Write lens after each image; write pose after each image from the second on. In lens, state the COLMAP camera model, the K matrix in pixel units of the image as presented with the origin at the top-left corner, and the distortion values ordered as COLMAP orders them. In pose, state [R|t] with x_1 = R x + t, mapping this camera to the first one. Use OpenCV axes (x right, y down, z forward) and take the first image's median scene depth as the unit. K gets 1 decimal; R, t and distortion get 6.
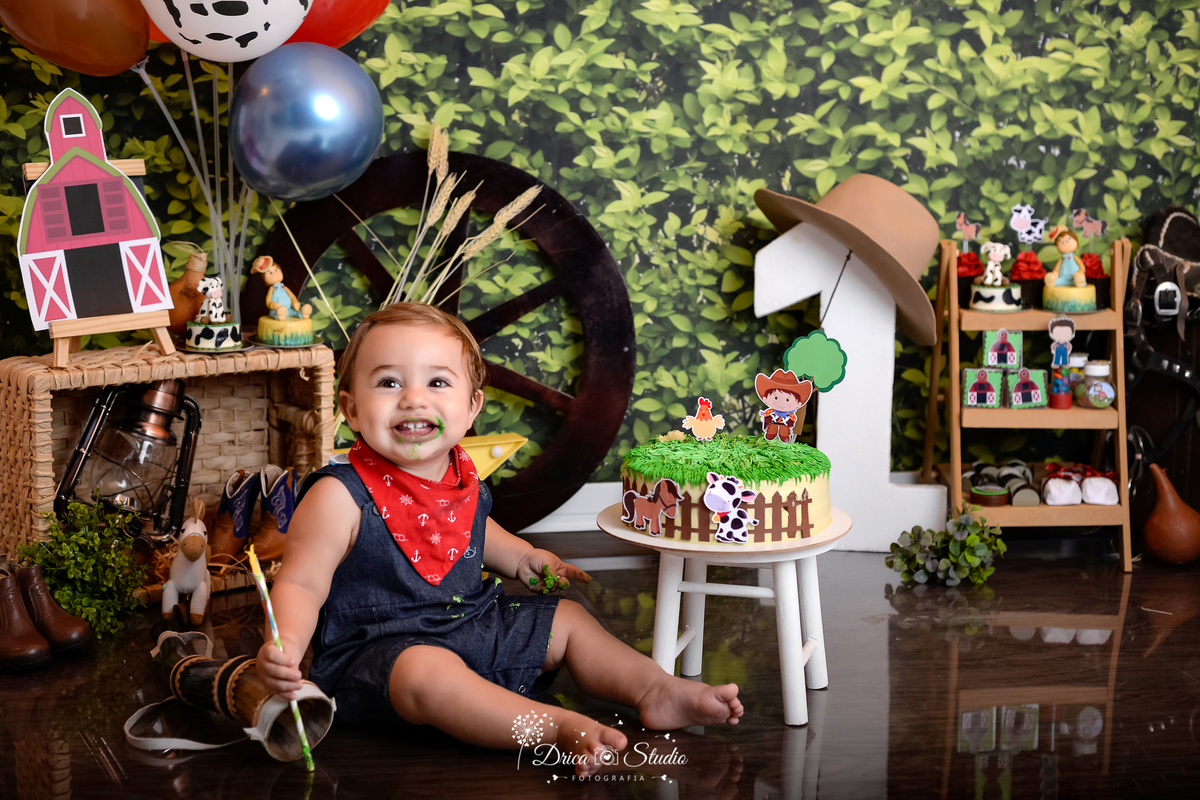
lens RADIAL K [[1783.3, 0, 600.7], [0, 1783.3, 385.9], [0, 0, 1]] dist [-0.025974, -0.010990]
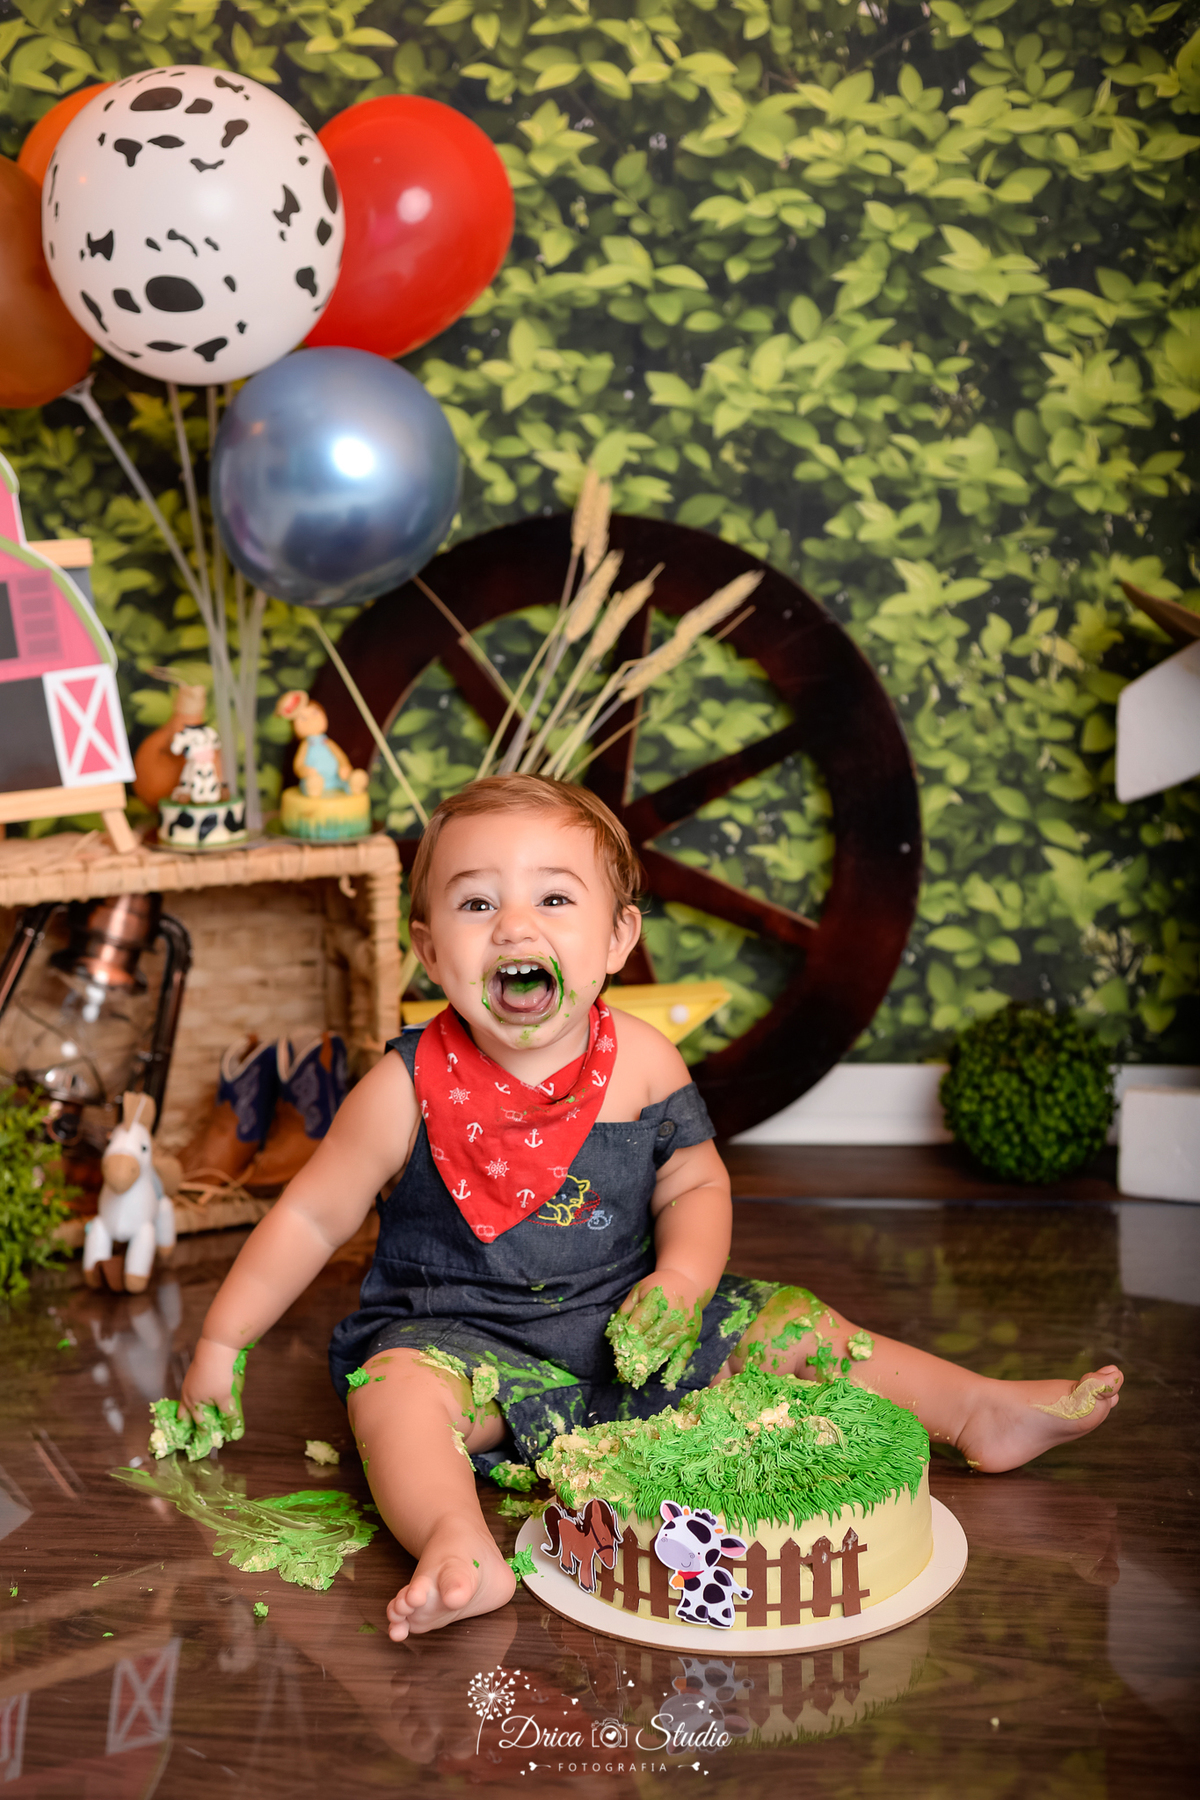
lens RADIAL K [[2658.2, 0, 600.0], [0, 2658.2, 900.0], [0, 0, 1]] dist [-0.015898, -0.018720]
pose [[0.968909, 0.031288, -0.245431, 0.133740], [-0.019278, 0.998503, 0.051186, -0.046751], [0.246665, -0.044864, 0.968062, 0.121093]]
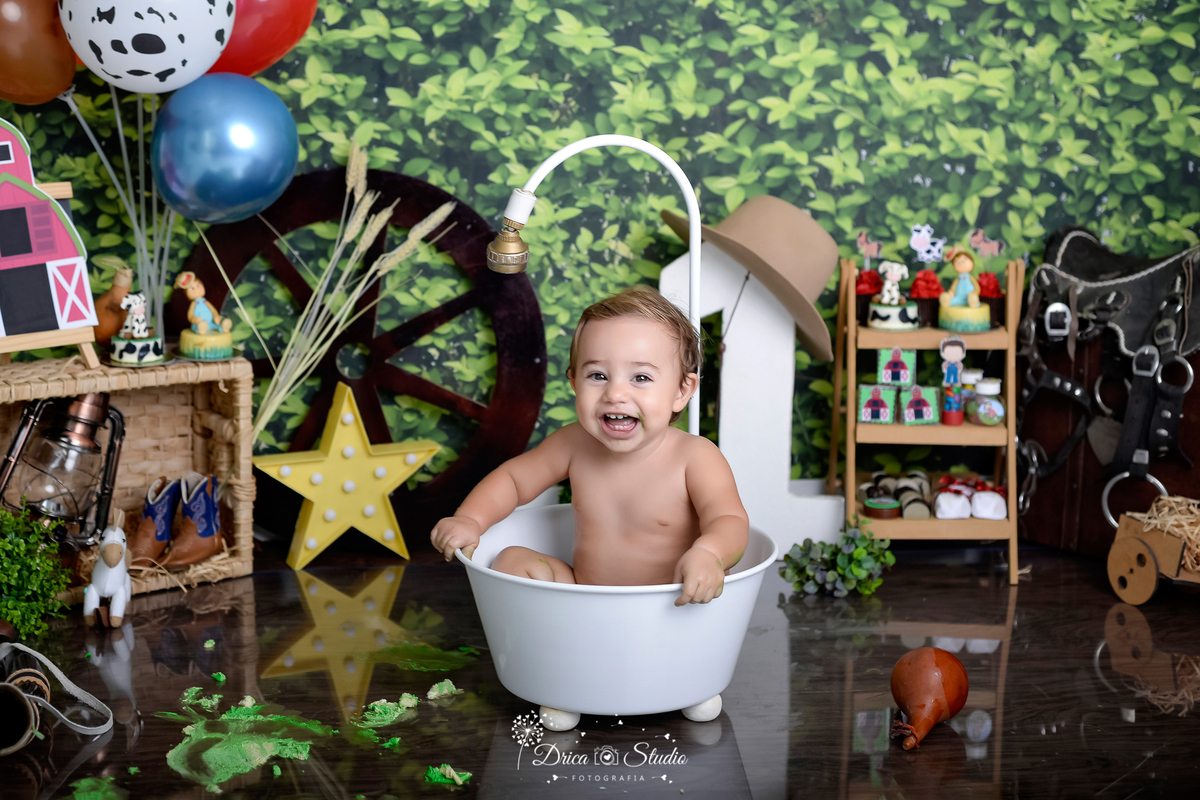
lens RADIAL K [[1896.7, 0, 559.3], [0, 1896.7, 363.5], [0, 0, 1]] dist [-0.032361, -0.007528]
pose [[0.999715, 0.009572, -0.021878, 0.051211], [-0.009238, 0.999840, 0.015291, -0.036033], [0.022021, -0.015084, 0.999644, -0.100498]]
